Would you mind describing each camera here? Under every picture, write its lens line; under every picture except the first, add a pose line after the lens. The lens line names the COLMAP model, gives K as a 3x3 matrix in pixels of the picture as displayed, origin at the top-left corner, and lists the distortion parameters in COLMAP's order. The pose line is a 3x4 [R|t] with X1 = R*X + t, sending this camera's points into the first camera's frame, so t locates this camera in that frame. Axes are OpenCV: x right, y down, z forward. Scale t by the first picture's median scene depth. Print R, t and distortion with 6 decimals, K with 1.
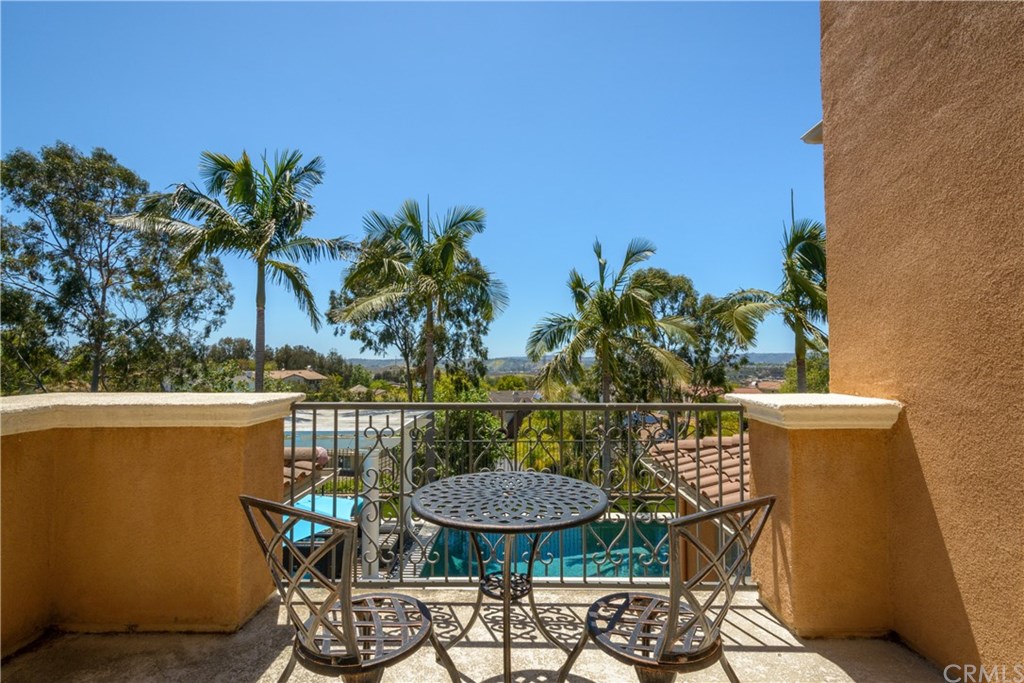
lens RADIAL K [[457.8, 0, 512.0], [0, 457.8, 341.5], [0, 0, 1]] dist [0.009499, -0.000292]
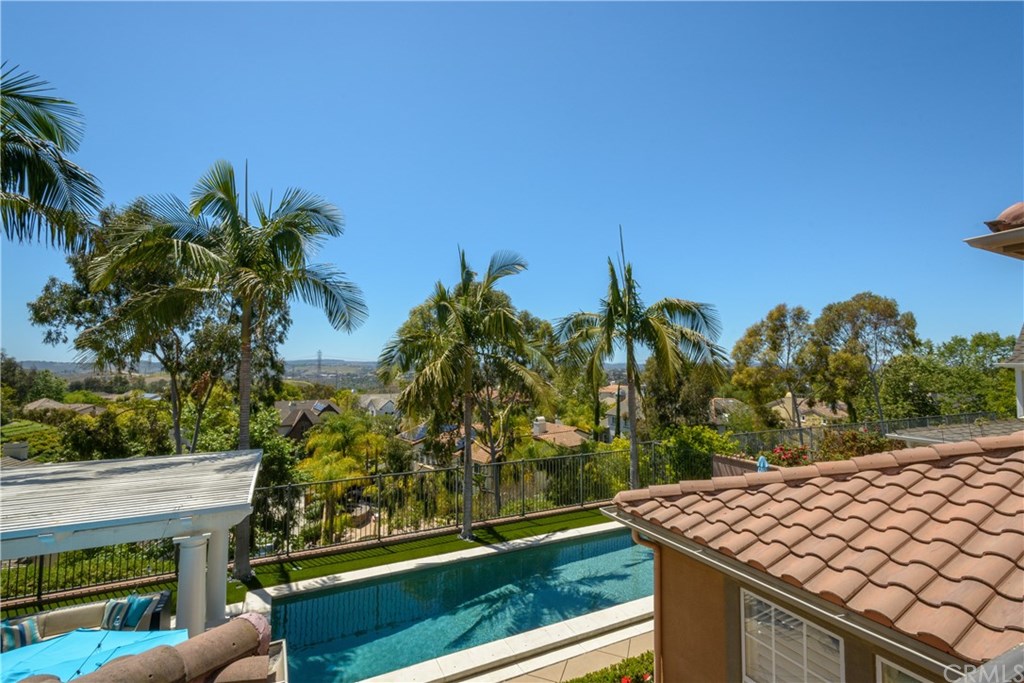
lens RADIAL K [[447.2, 0, 513.3], [0, 447.2, 348.9], [0, 0, 1]] dist [0.001190, 0.000003]
pose [[0.884157, 0.017380, 0.466867, -0.087520], [-0.019523, 0.999809, -0.000248, -0.015841], [-0.466782, -0.008895, 0.884328, 0.104488]]
